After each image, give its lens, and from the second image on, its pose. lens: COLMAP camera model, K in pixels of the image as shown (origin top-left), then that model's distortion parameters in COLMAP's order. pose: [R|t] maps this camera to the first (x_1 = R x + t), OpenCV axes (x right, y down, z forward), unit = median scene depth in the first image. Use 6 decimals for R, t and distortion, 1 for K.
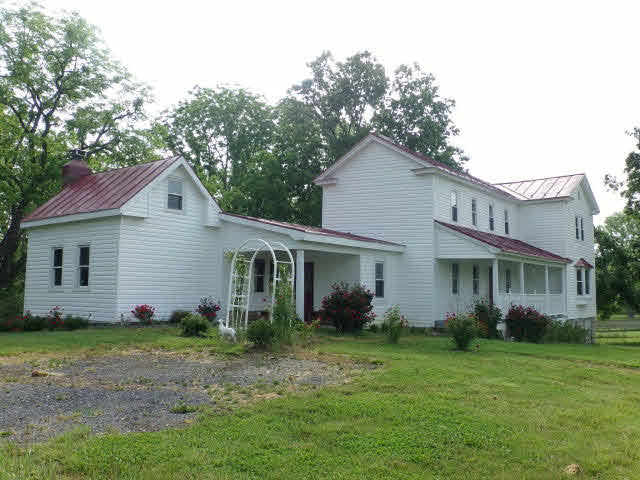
lens RADIAL K [[595.6, 0, 316.5], [0, 595.6, 235.5], [0, 0, 1]] dist [-0.056900, 0.000000]
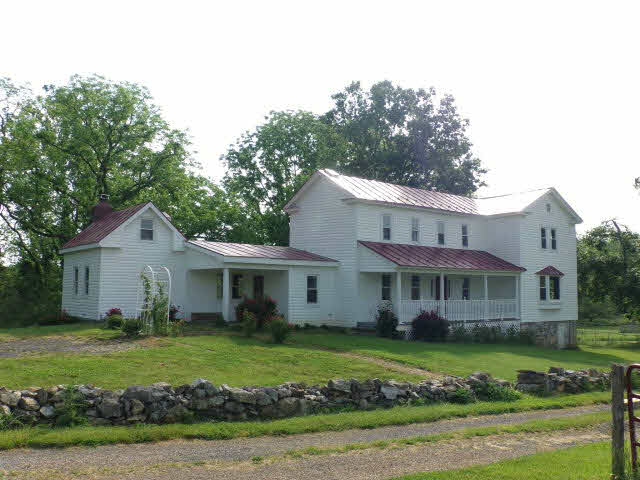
lens RADIAL K [[595.6, 0, 318.0], [0, 595.6, 238.4], [0, 0, 1]] dist [-0.056900, 0.000000]
pose [[0.969572, -0.020819, -0.243918, 0.429451], [0.022647, 0.999732, 0.004695, -0.039097], [0.243755, -0.010077, 0.969784, -0.223419]]
